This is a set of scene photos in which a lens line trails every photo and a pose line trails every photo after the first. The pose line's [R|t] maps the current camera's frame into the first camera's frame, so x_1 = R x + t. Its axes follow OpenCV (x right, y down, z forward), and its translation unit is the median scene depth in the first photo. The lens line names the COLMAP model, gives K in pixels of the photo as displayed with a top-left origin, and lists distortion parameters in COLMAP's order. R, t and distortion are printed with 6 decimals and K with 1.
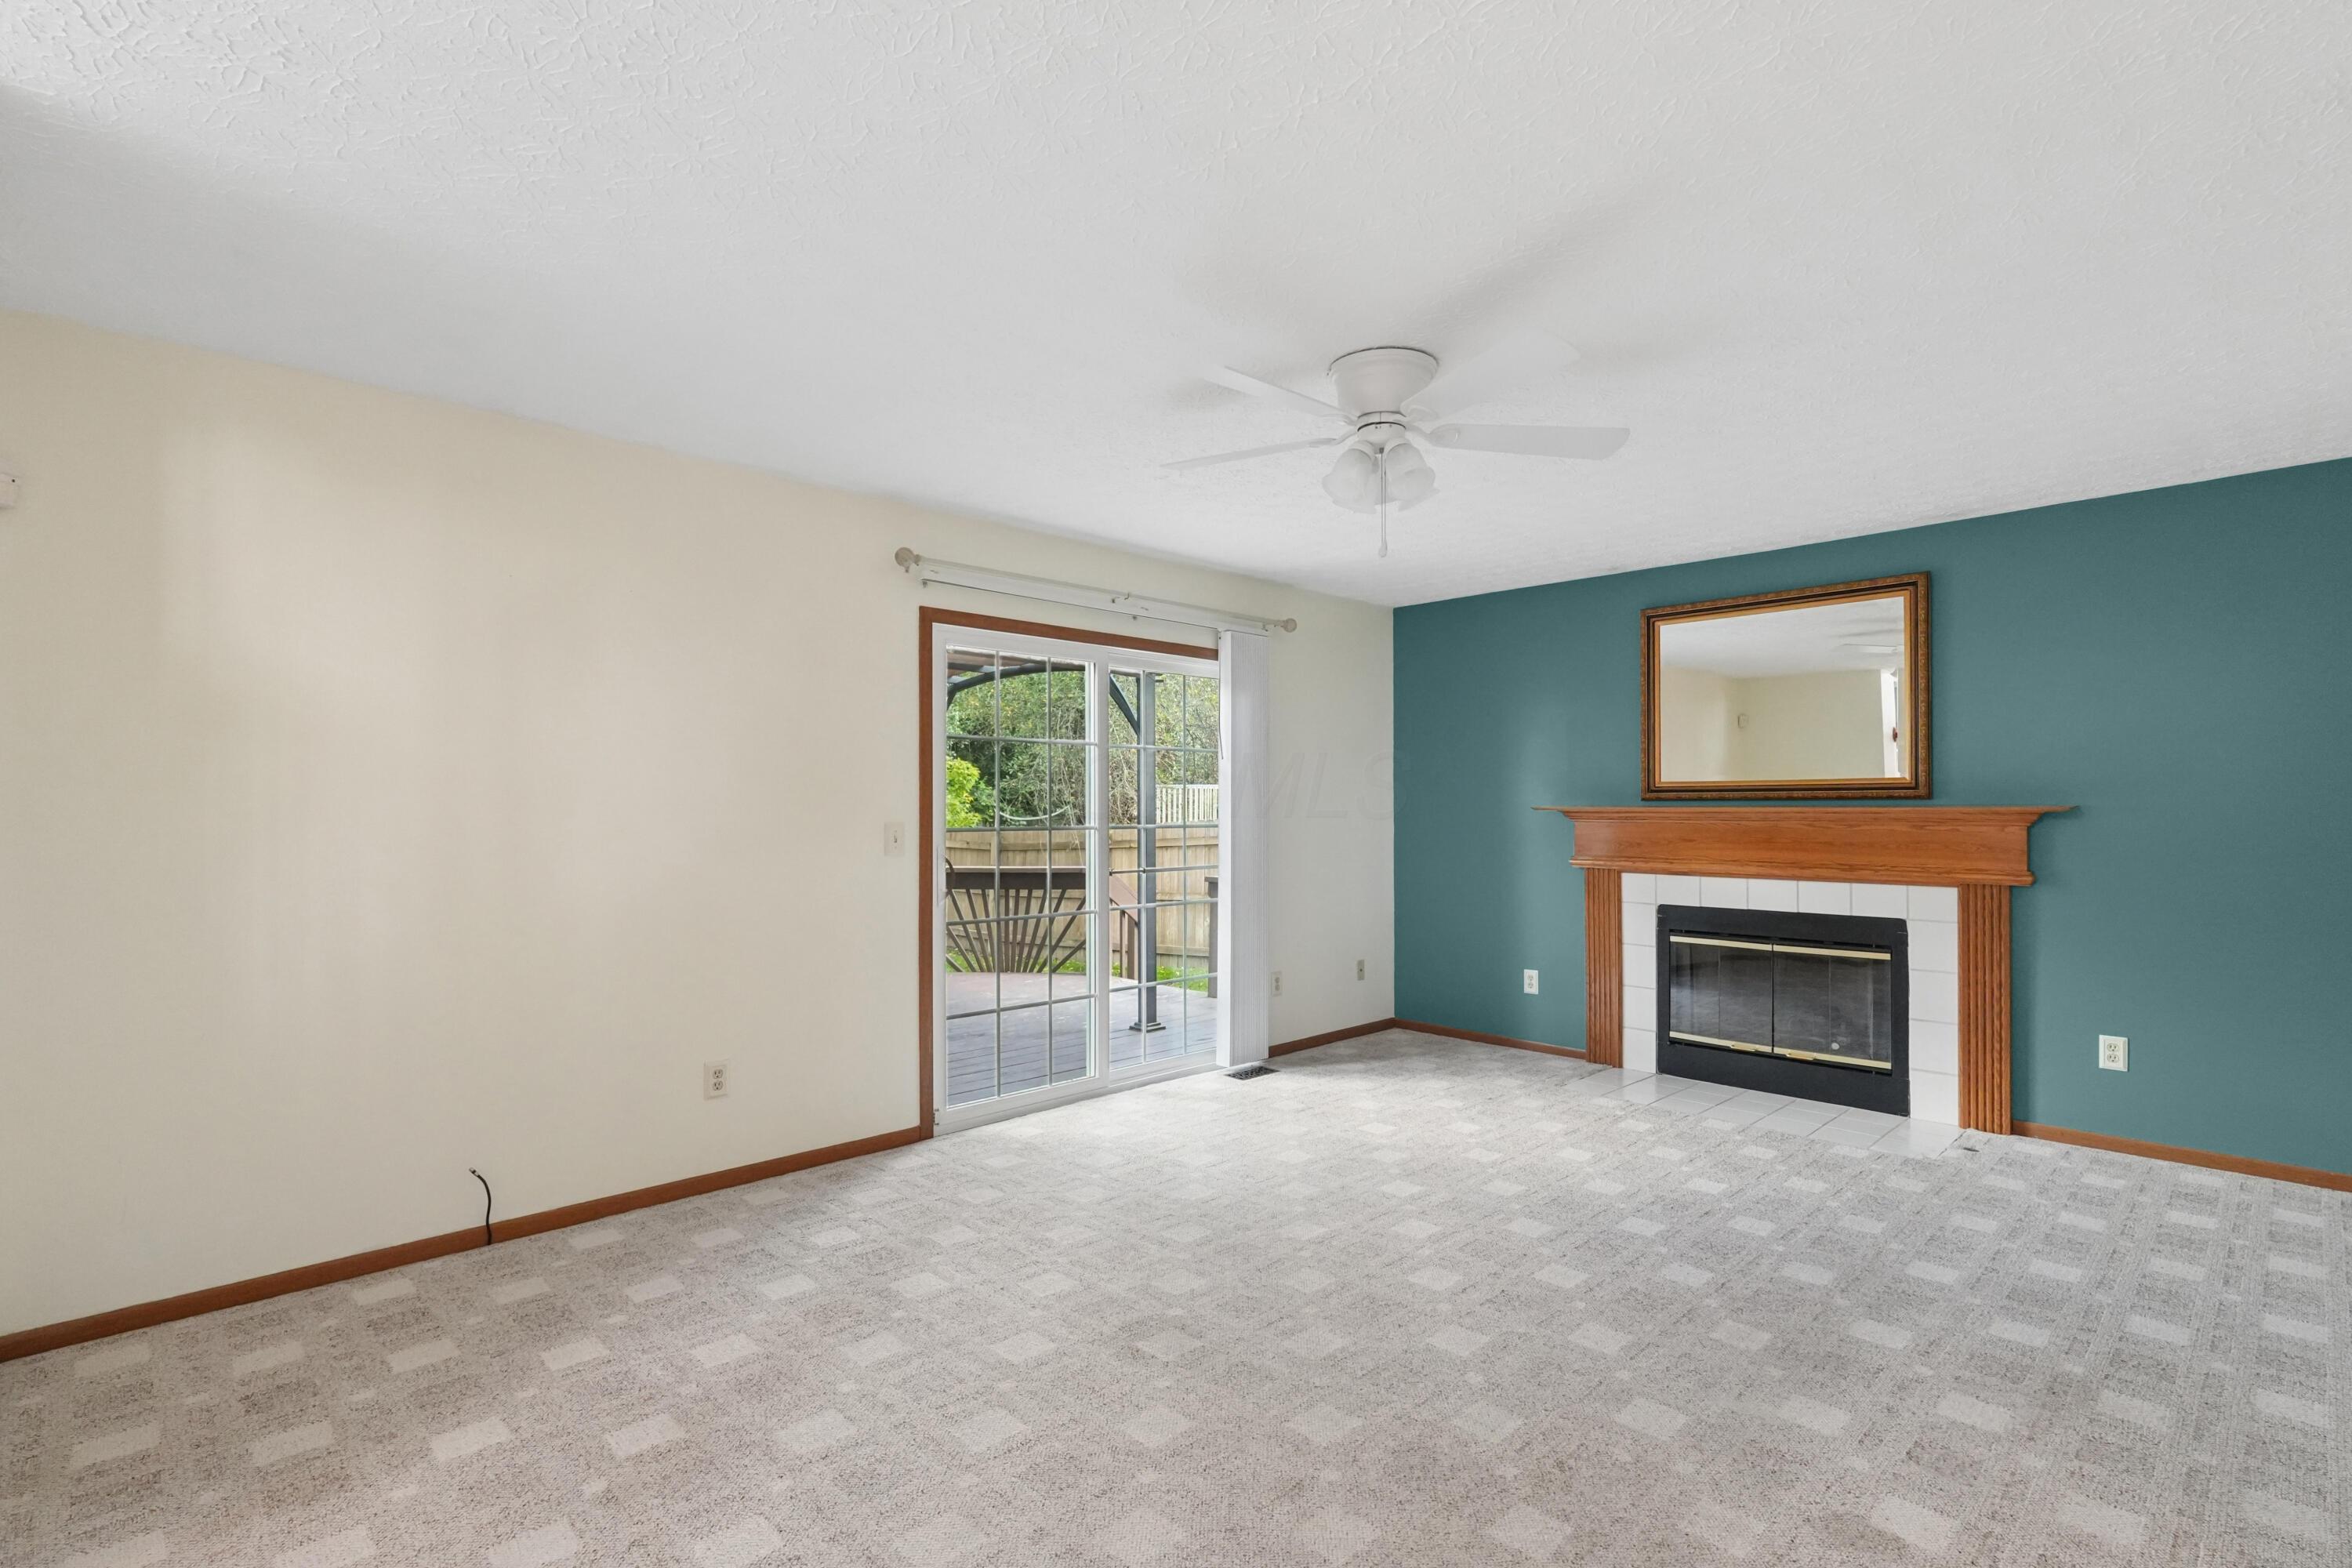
lens RADIAL K [[1102.1, 0, 1176.0], [0, 1102.1, 784.0], [0, 0, 1]] dist [0.000502, 0.000002]
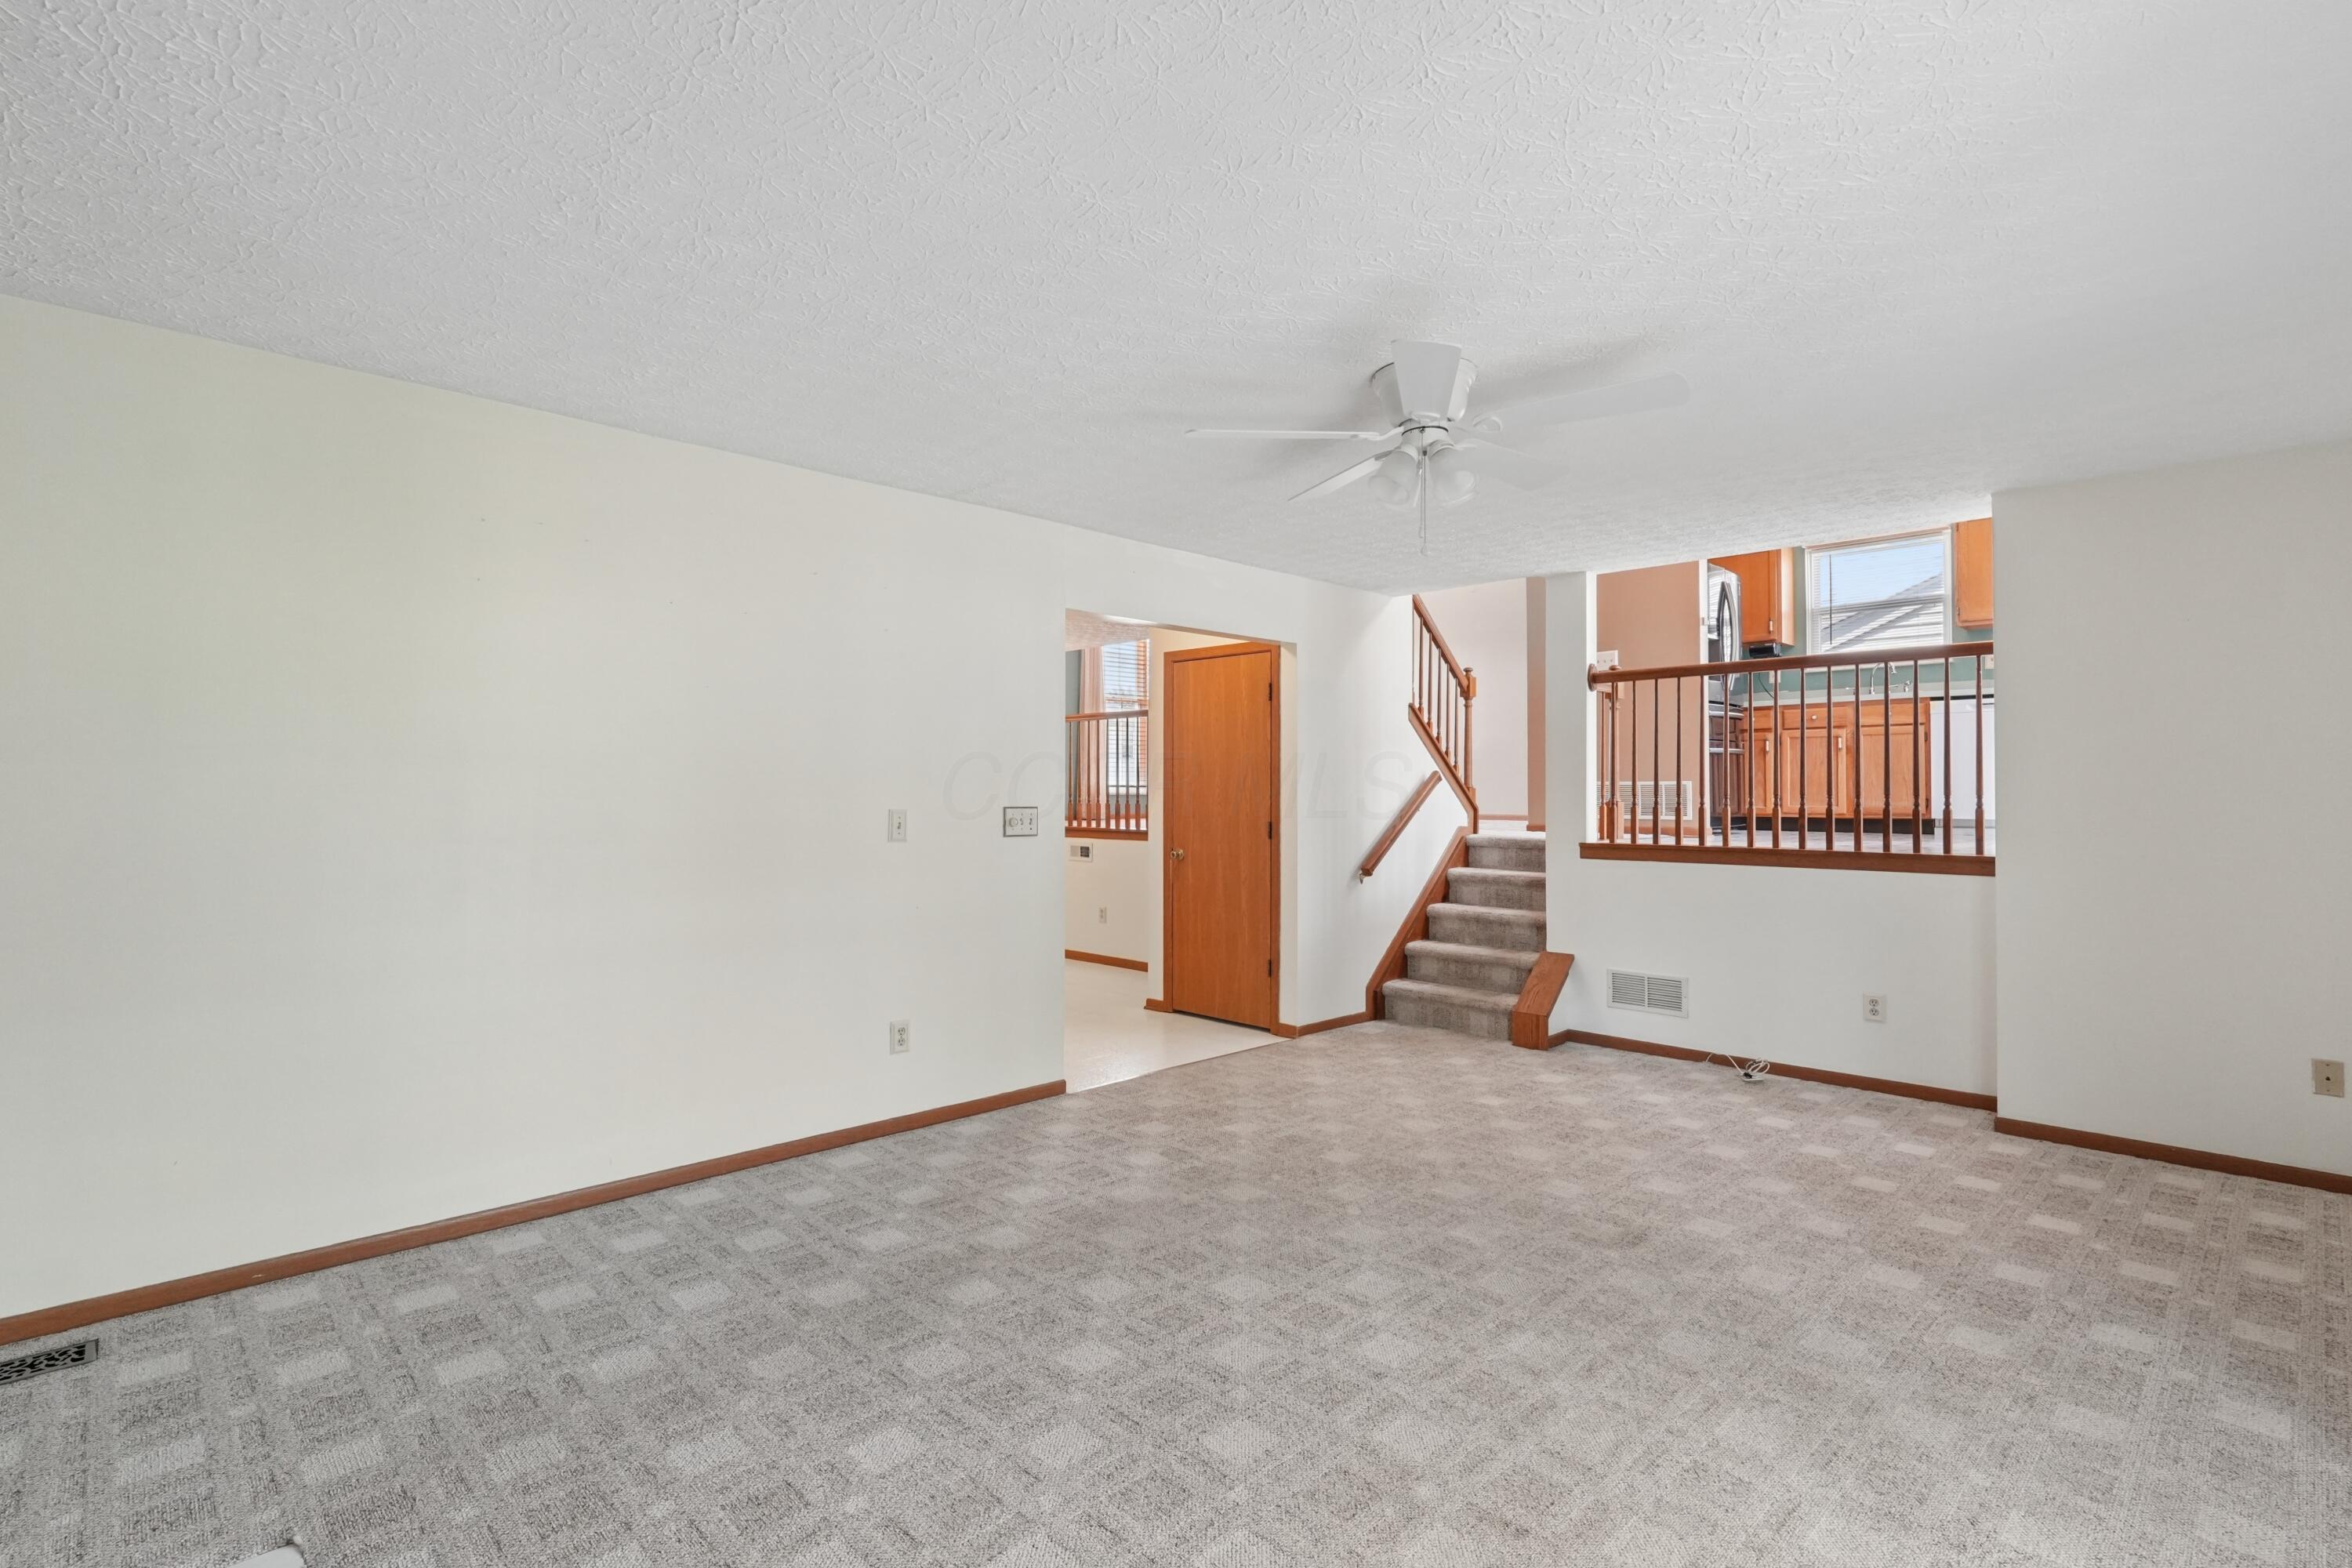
lens RADIAL K [[1102.1, 0, 1176.0], [0, 1102.1, 784.0], [0, 0, 1]] dist [0.000502, 0.000002]
pose [[-0.999993, -0.002769, -0.002704, 0.402276], [-0.002691, 0.999594, -0.028349, 0.038276], [0.002781, -0.028341, -0.999594, 1.929157]]
